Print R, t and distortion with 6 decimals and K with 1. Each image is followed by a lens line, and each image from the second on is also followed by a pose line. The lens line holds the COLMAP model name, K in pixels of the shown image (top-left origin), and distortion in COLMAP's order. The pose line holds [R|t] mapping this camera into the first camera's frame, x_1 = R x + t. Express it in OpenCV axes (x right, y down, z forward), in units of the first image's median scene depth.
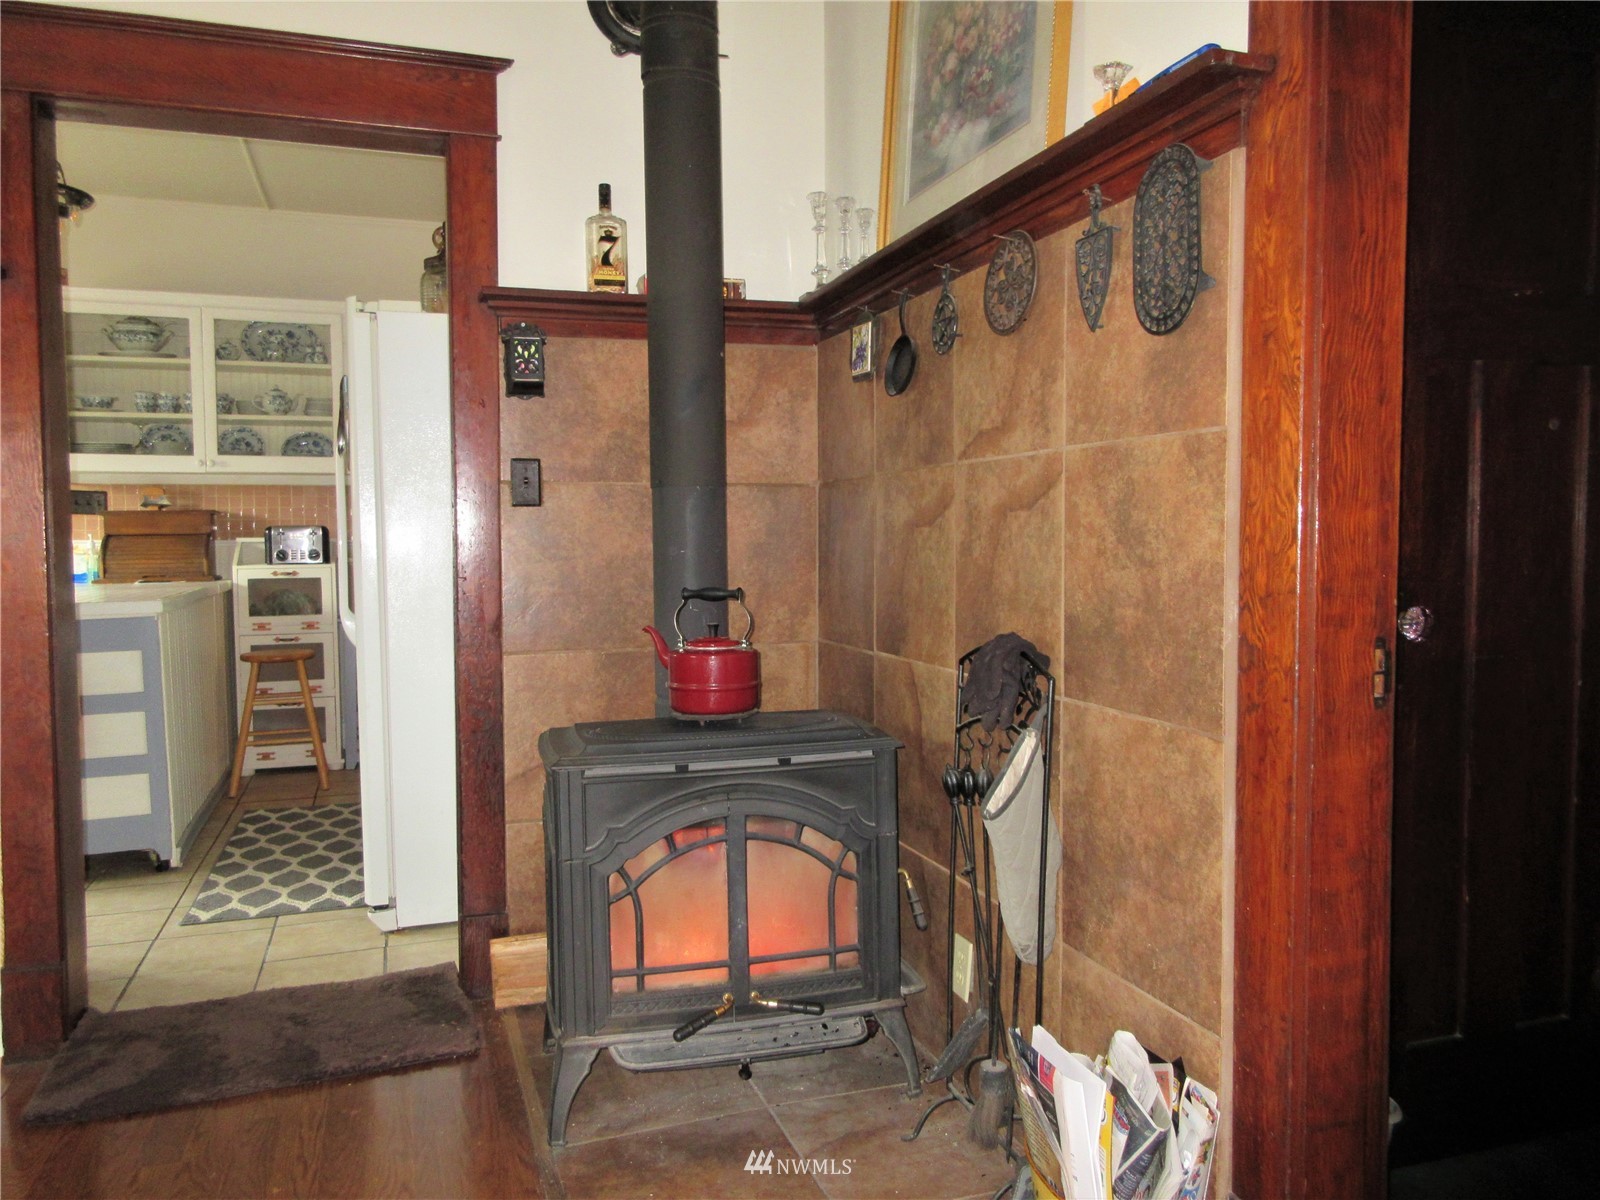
lens RADIAL K [[1199.6, 0, 800.0], [0, 1199.6, 600.0], [0, 0, 1]] dist [-0.009365, -0.003046]
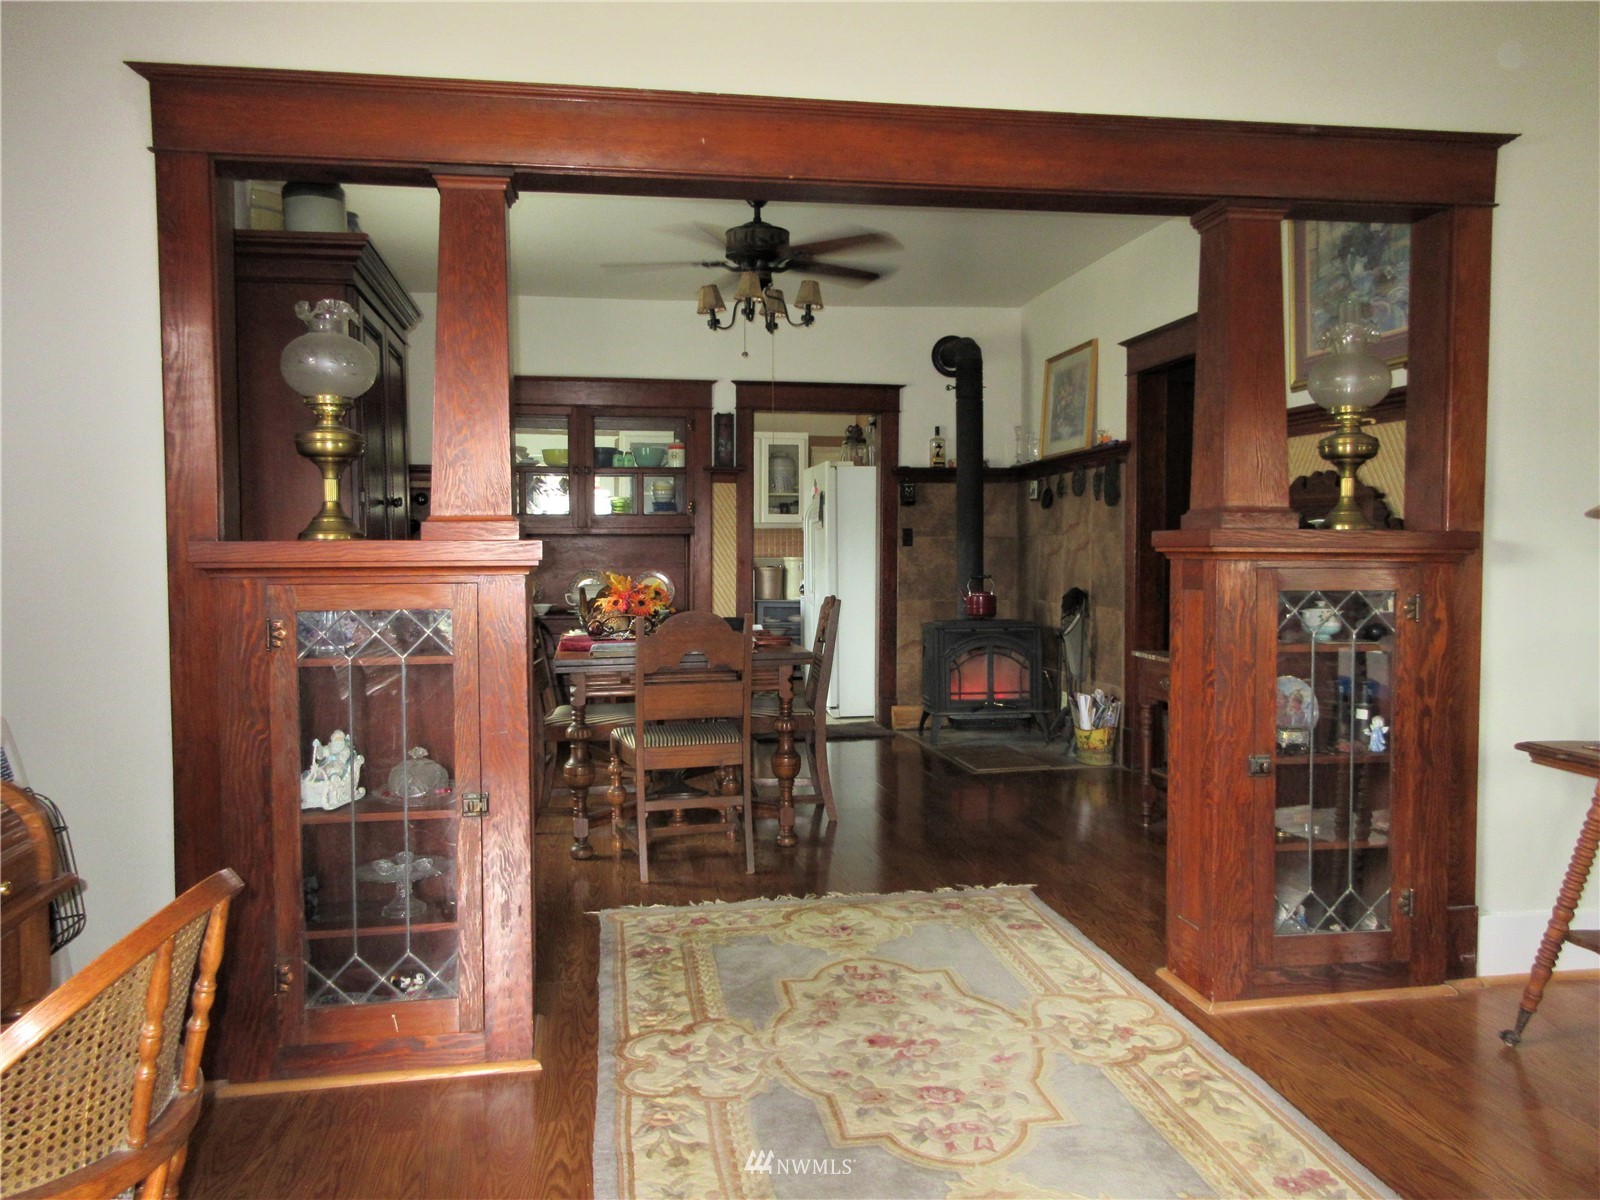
lens RADIAL K [[1199.6, 0, 800.0], [0, 1199.6, 600.0], [0, 0, 1]] dist [-0.009365, -0.003046]
pose [[0.987798, 0.011250, -0.155331, -0.055264], [-0.013476, 0.999821, -0.013282, 0.099878], [0.155153, 0.015213, 0.987773, -2.056997]]
